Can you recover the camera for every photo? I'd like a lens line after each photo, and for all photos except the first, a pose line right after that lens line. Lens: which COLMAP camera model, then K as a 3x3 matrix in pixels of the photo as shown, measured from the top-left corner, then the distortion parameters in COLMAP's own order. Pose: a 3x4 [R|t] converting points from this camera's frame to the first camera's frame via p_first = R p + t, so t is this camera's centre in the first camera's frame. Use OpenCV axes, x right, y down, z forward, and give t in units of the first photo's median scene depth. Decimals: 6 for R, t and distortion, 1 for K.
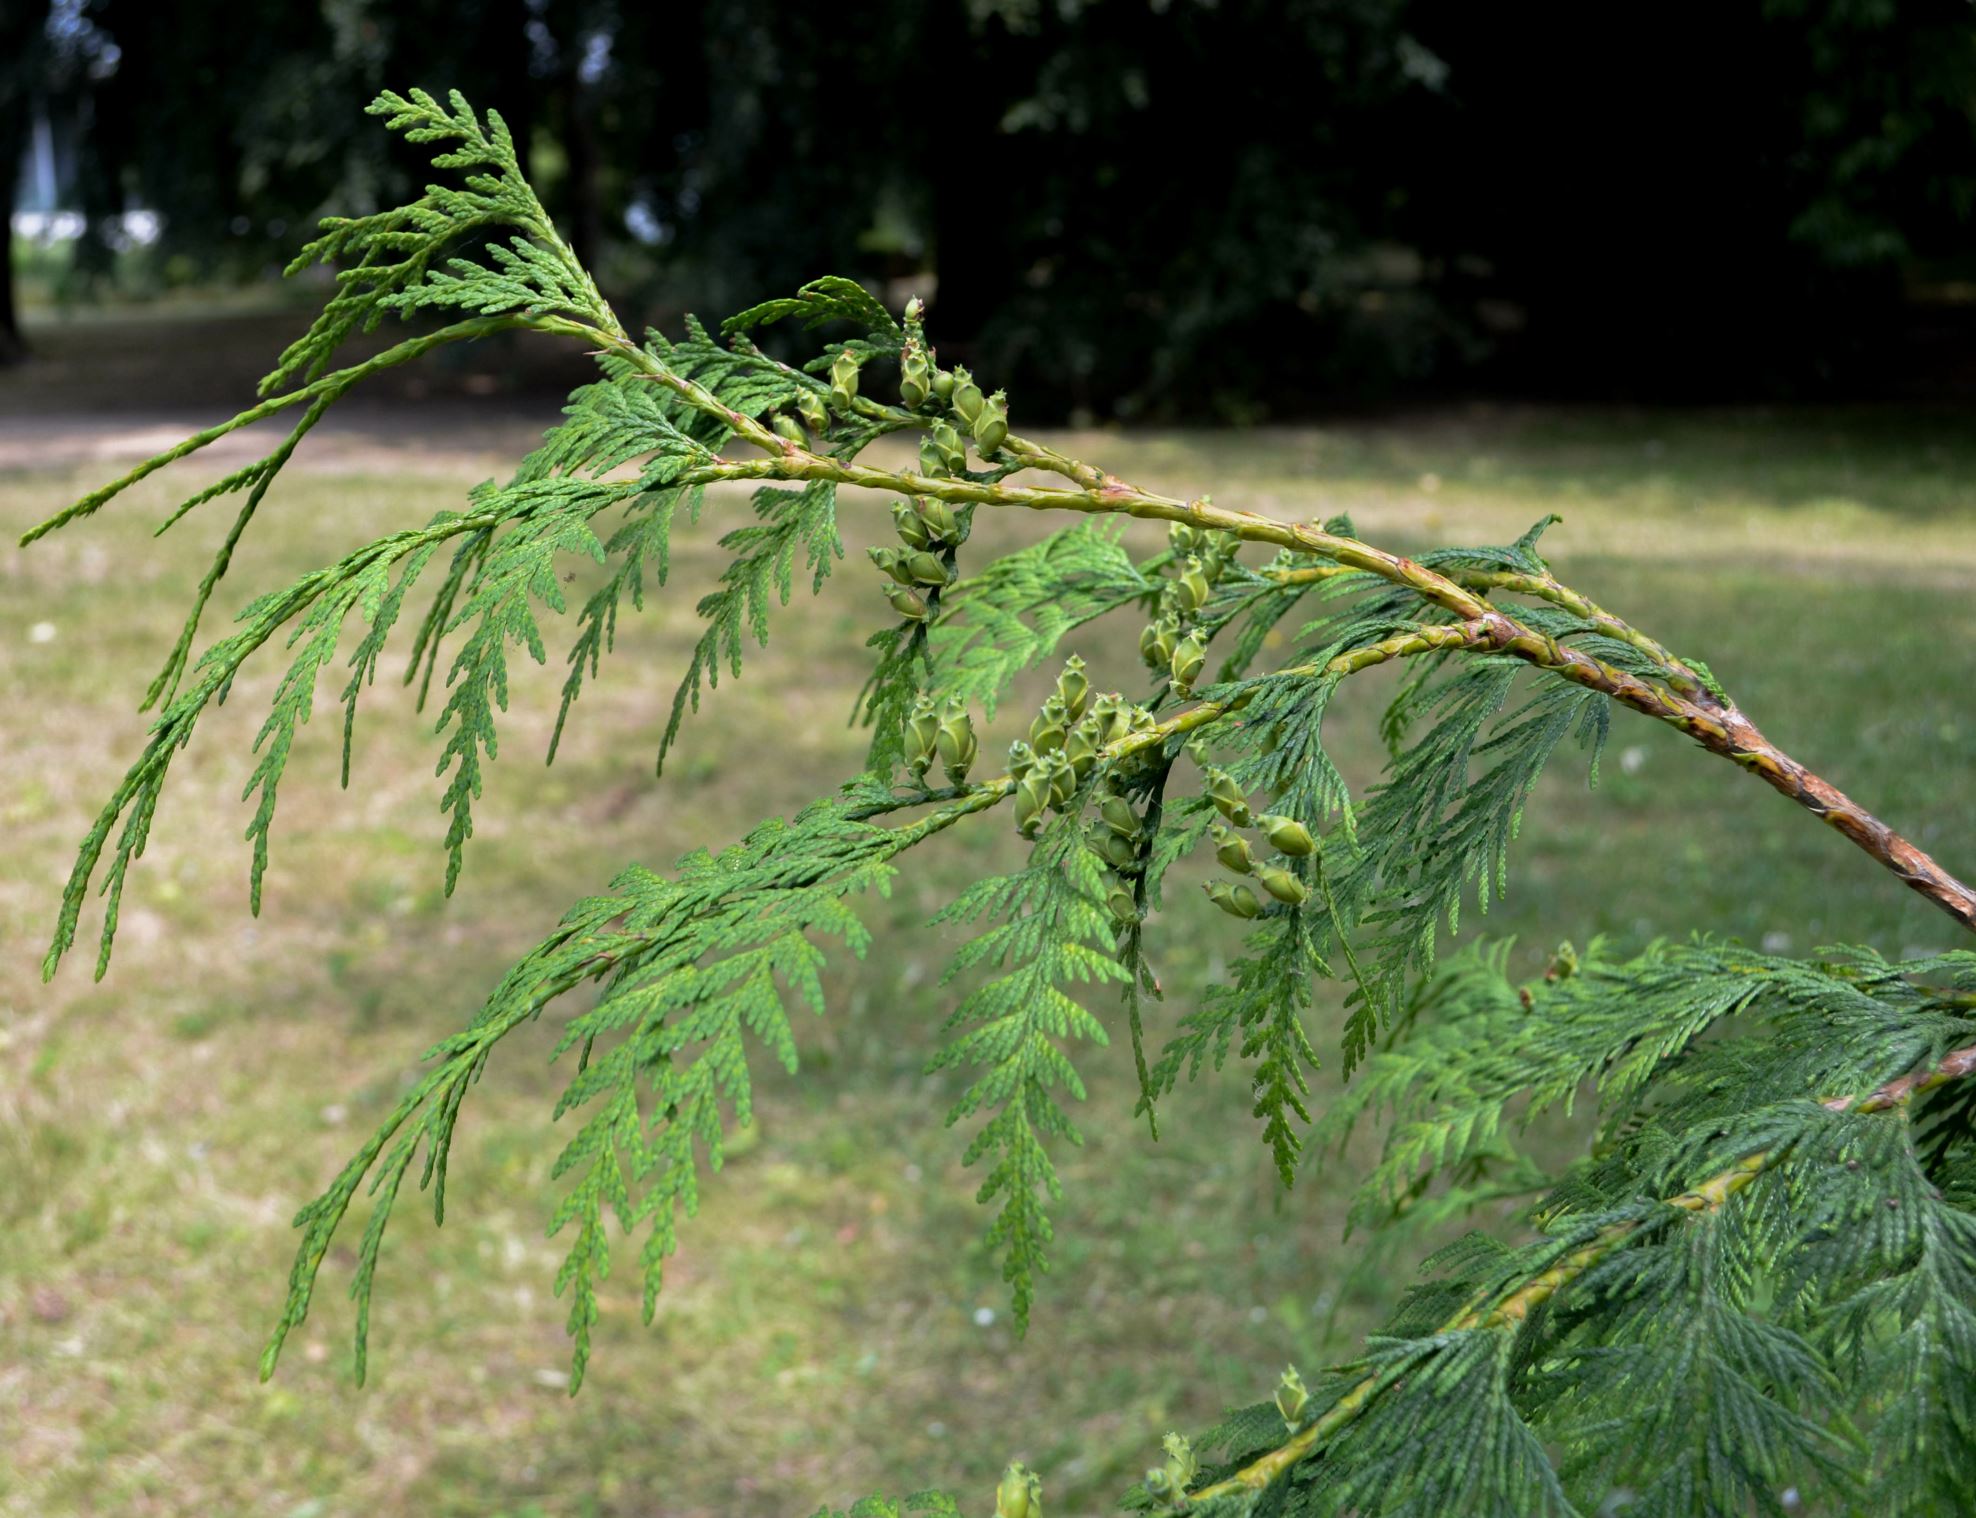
lens RADIAL K [[2390.7, 0, 986.7], [0, 2390.7, 751.9], [0, 0, 1]] dist [-0.008562, 0.000000]
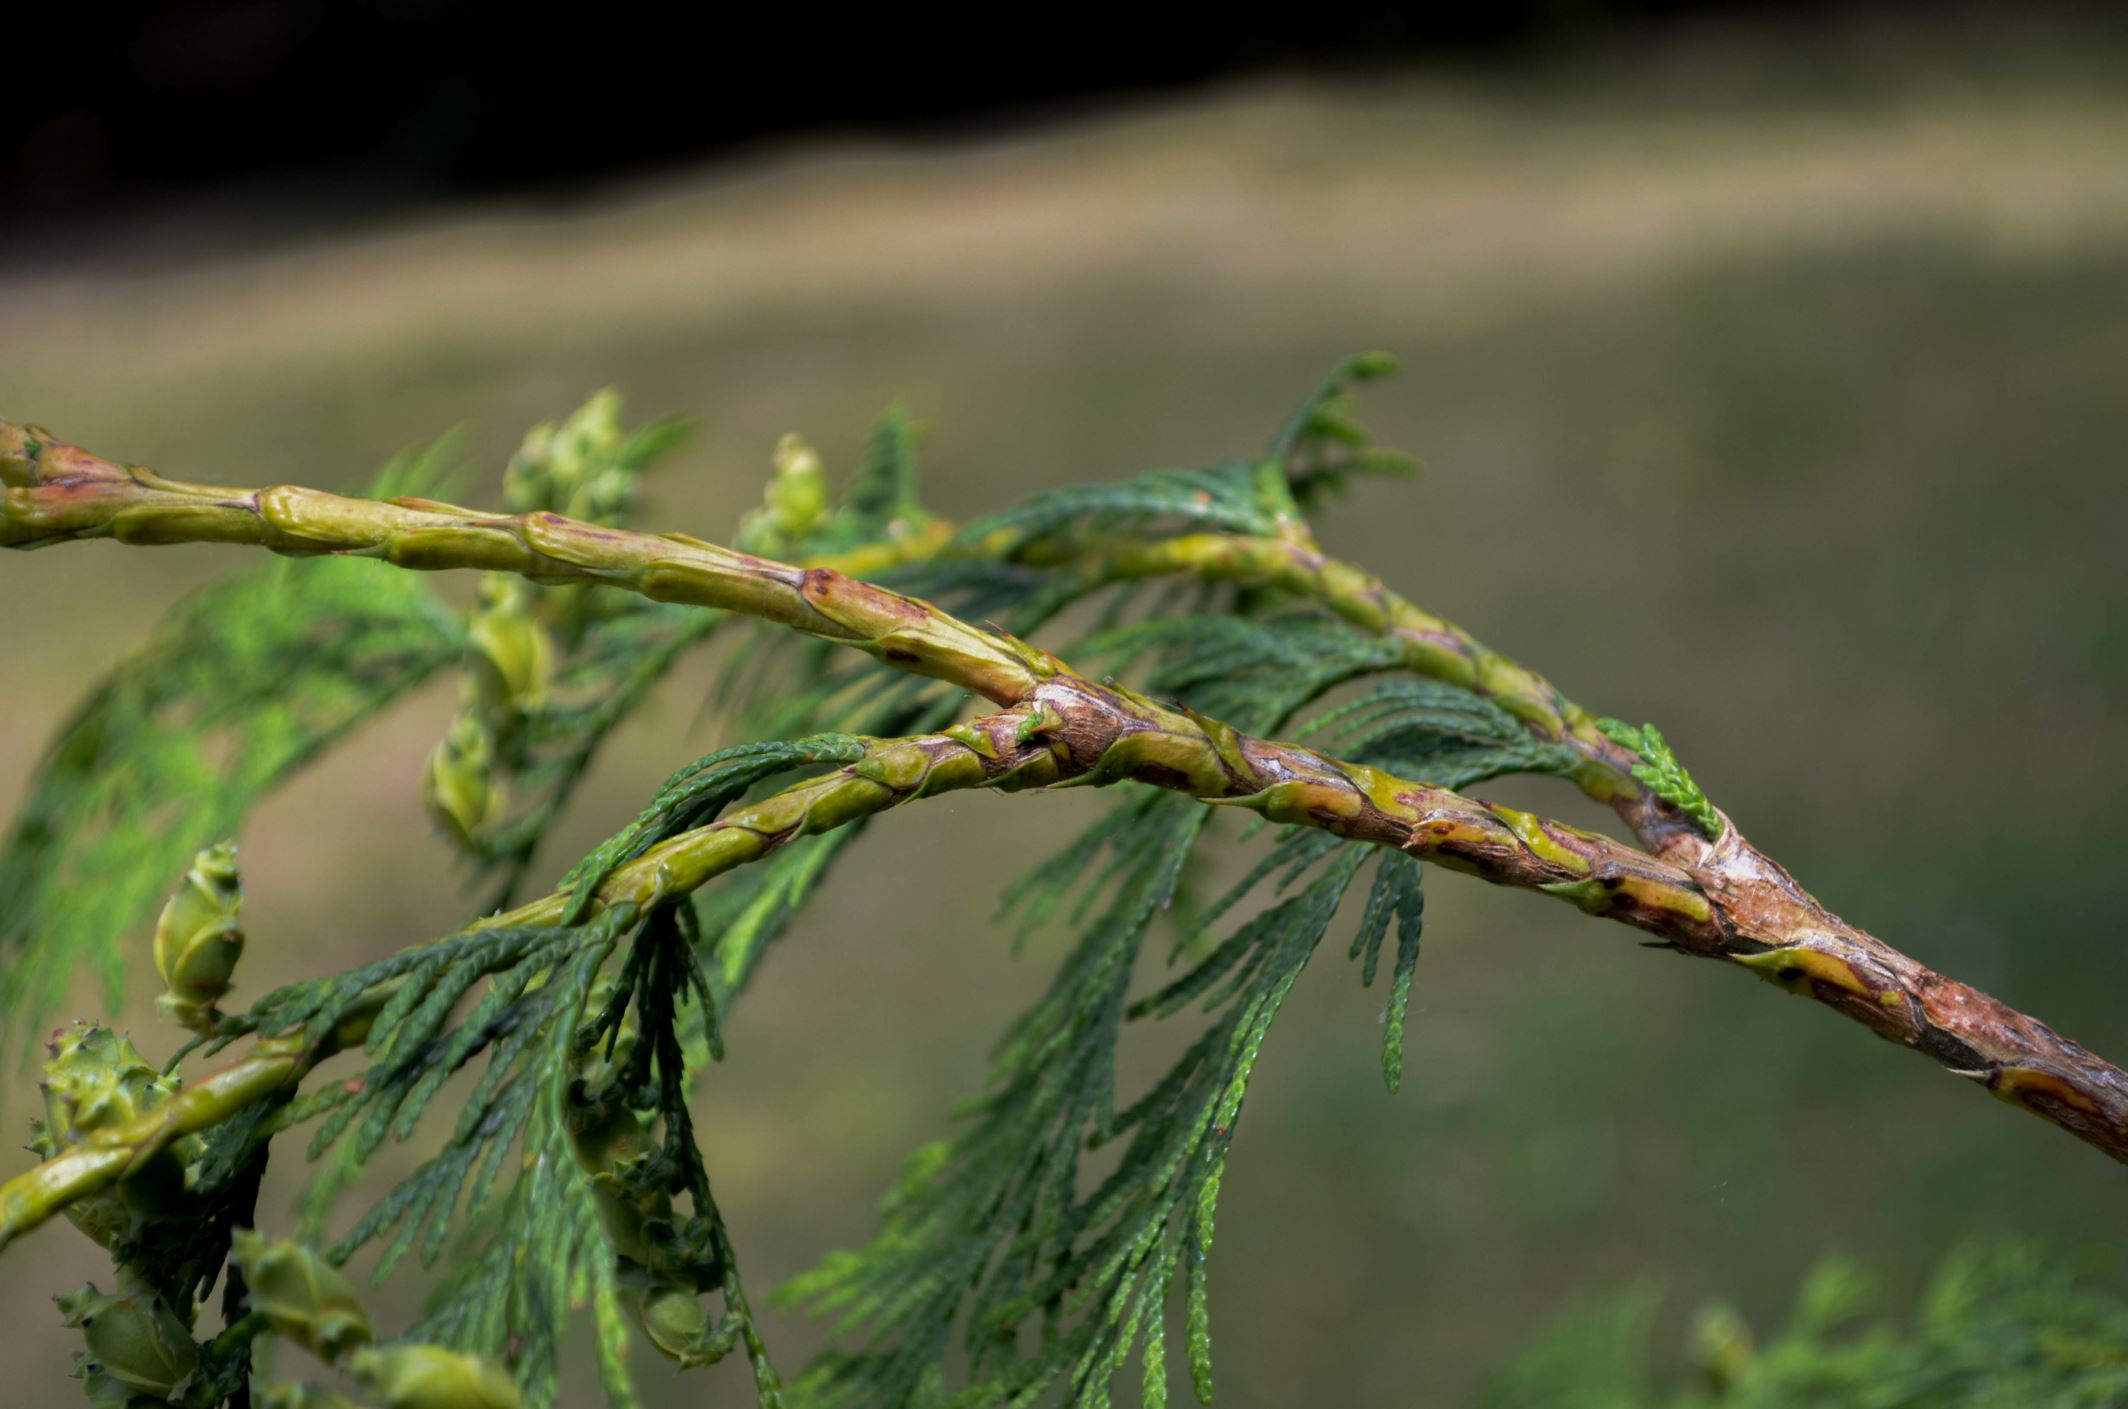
lens RADIAL K [[5005.7, 0, 1065.3], [0, 5005.7, 708.4], [0, 0, 1]] dist [0.081524, 0.000000]
pose [[0.991215, -0.129624, 0.026278, 0.188178], [0.130049, 0.991391, -0.015168, -0.040809], [-0.024086, 0.018453, 0.999540, 0.188756]]
